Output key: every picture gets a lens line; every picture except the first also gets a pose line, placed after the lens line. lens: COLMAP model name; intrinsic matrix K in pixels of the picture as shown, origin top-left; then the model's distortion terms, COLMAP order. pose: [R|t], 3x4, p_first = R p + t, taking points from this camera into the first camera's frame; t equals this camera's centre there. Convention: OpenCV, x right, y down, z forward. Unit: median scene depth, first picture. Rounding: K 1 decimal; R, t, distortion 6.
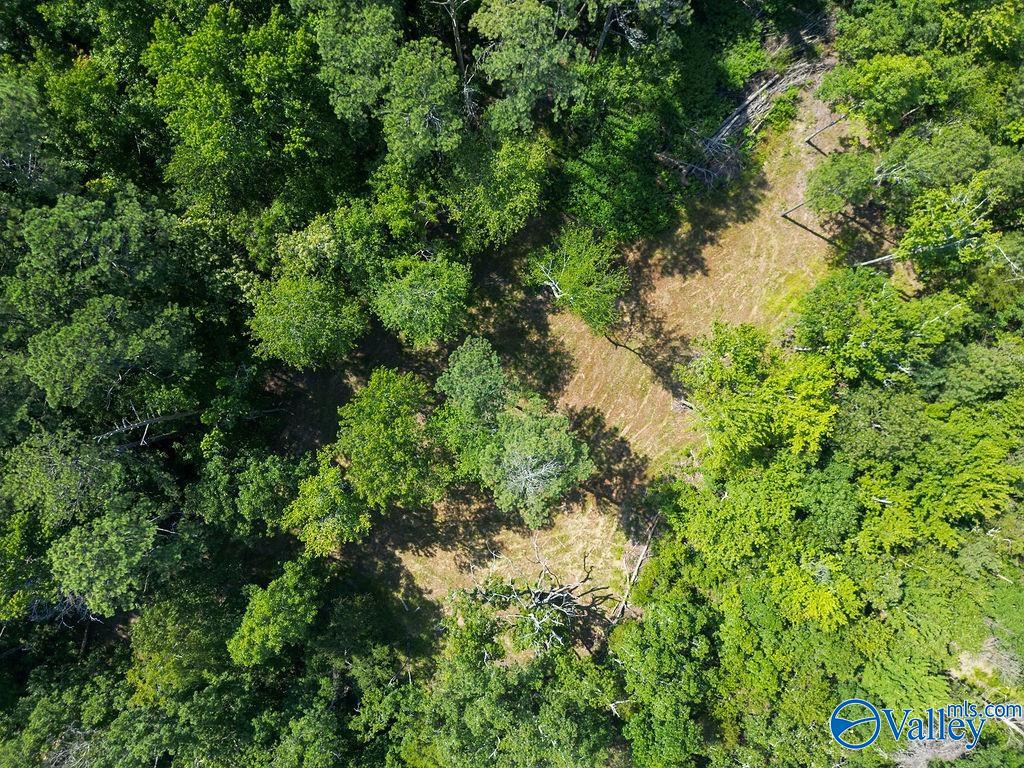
lens RADIAL K [[707.5, 0, 505.4], [0, 707.5, 384.6], [0, 0, 1]] dist [0.063171, -0.051346]
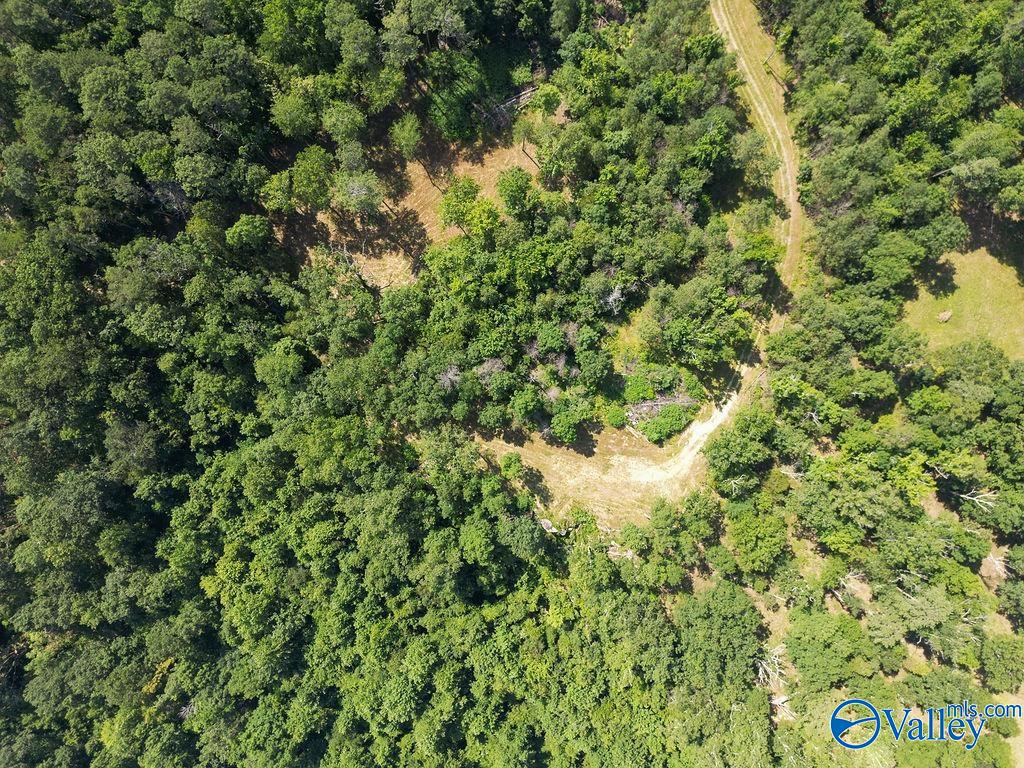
lens RADIAL K [[707.5, 0, 507.4], [0, 707.5, 380.1], [0, 0, 1]] dist [0.063171, -0.051346]
pose [[0.953780, 0.300441, 0.006189, 0.558117], [-0.300480, 0.953764, 0.006817, 0.445325], [-0.003854, -0.008362, 0.999958, -1.213622]]
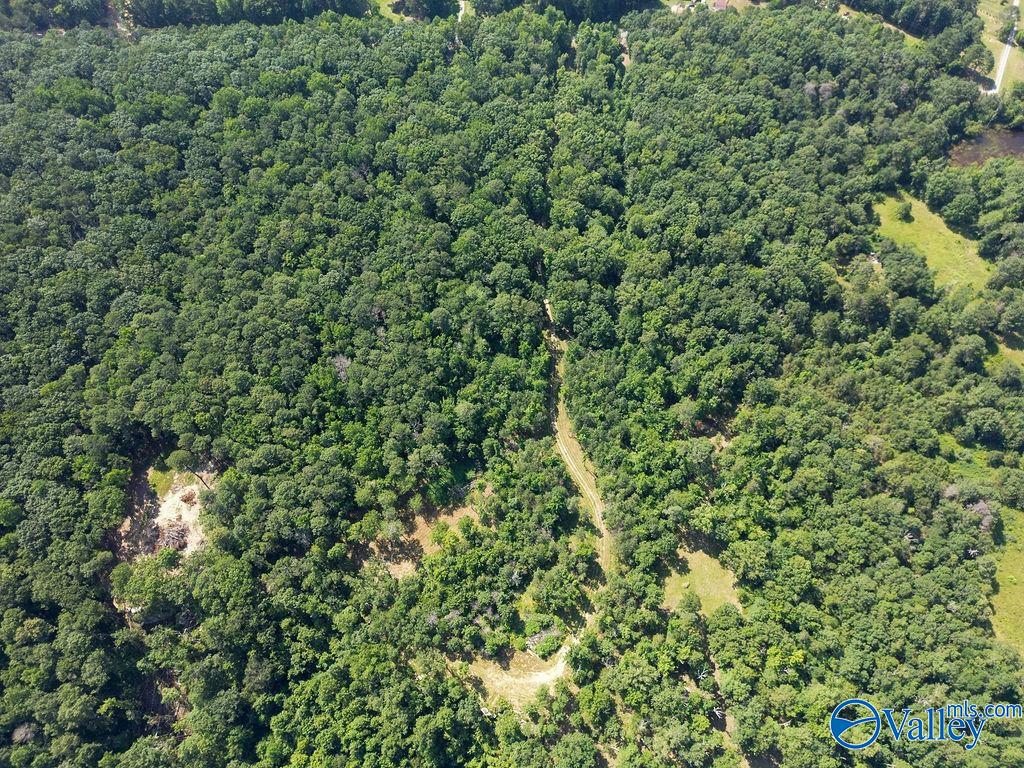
lens RADIAL K [[707.5, 0, 522.6], [0, 707.5, 372.6], [0, 0, 1]] dist [0.063171, -0.051346]
pose [[0.963728, 0.234780, -0.126910, 1.096390], [-0.266876, 0.843781, -0.465629, 1.071615], [-0.002236, 0.482609, 0.875833, -3.435284]]
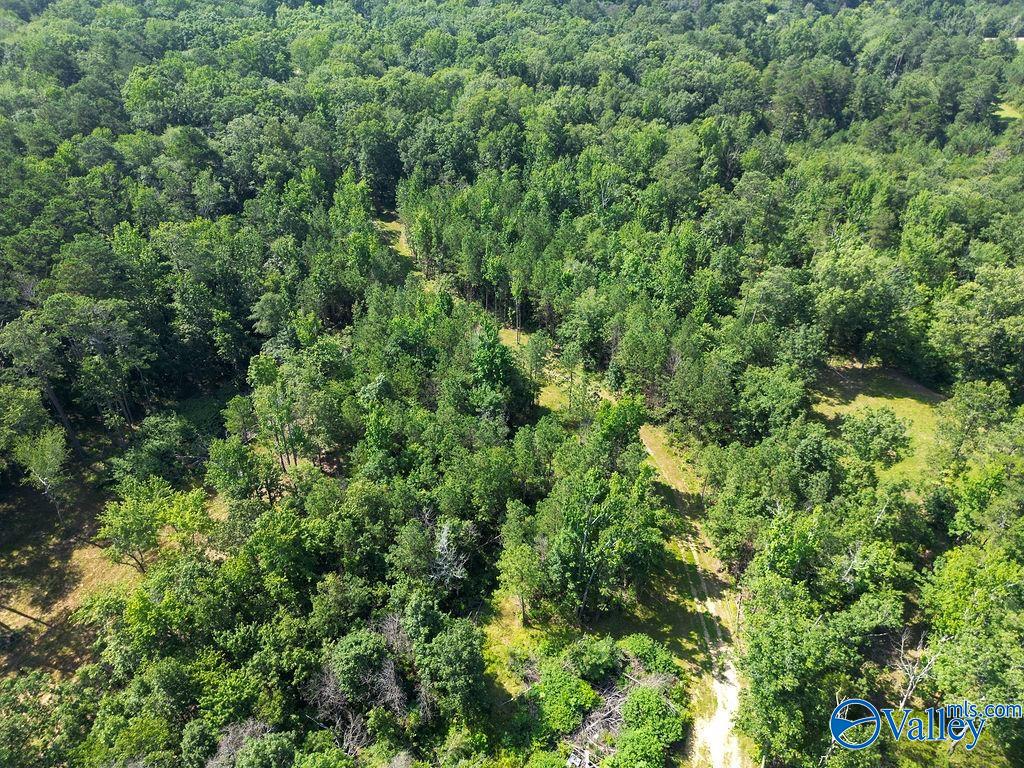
lens RADIAL K [[707.5, 0, 513.3], [0, 707.5, 384.9], [0, 0, 1]] dist [0.063171, -0.051346]
pose [[0.992444, -0.075667, 0.096587, 0.819833], [0.122665, 0.593819, -0.795193, 0.949533], [0.002815, 0.801033, 0.598614, -0.072821]]
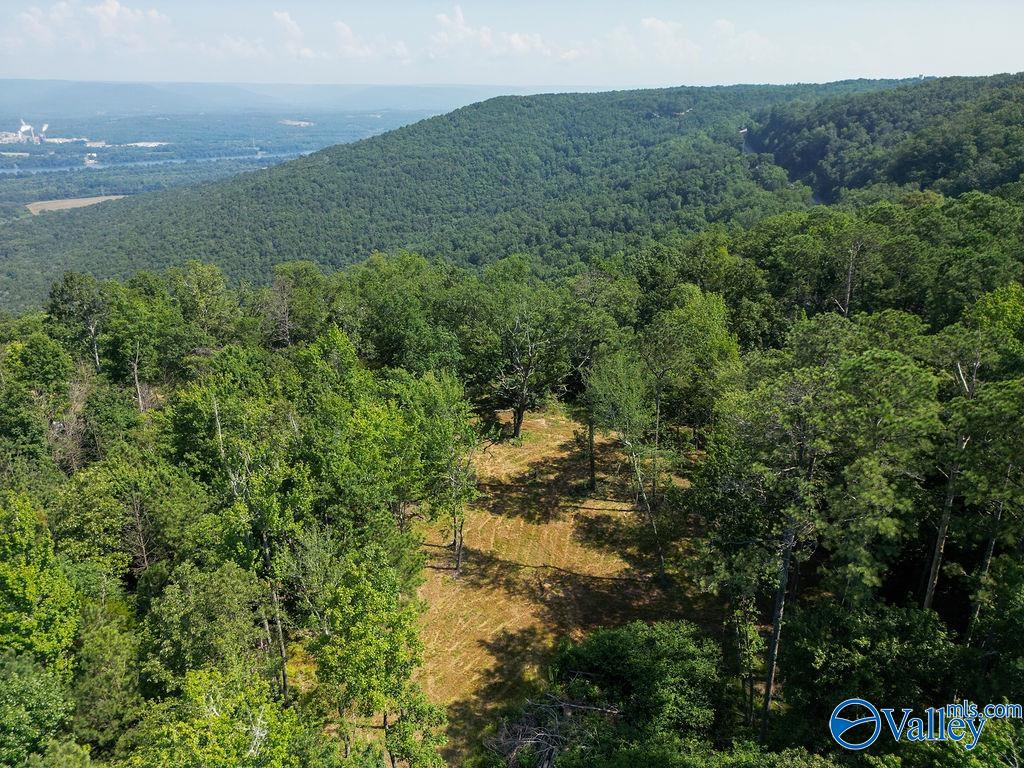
lens RADIAL K [[707.5, 0, 509.1], [0, 707.5, 381.3], [0, 0, 1]] dist [0.063171, -0.051346]
pose [[-0.924289, 0.135940, -0.356665, 0.508979], [-0.381299, -0.371311, 0.846605, -0.740656], [-0.017346, 0.918503, 0.395032, 0.460227]]
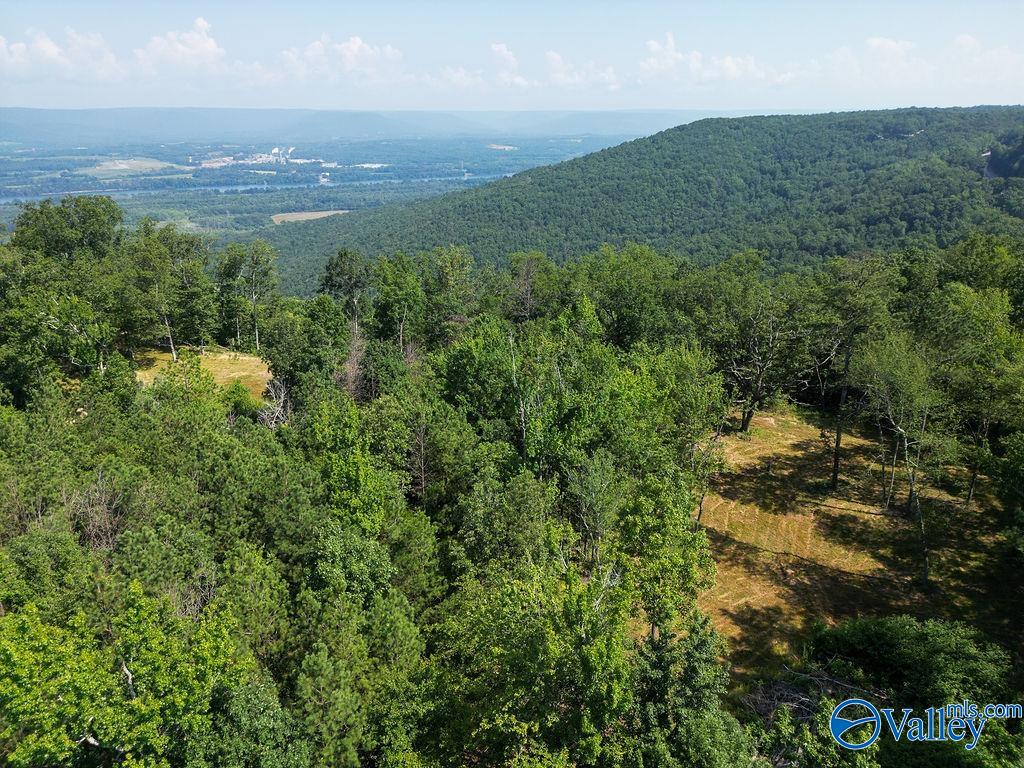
lens RADIAL K [[707.5, 0, 514.5], [0, 707.5, 374.2], [0, 0, 1]] dist [0.063171, -0.051346]
pose [[-0.990419, 0.039090, -0.132448, 0.616487], [-0.137624, -0.358603, 0.923290, -0.765181], [-0.011405, 0.932672, 0.360546, 0.517564]]
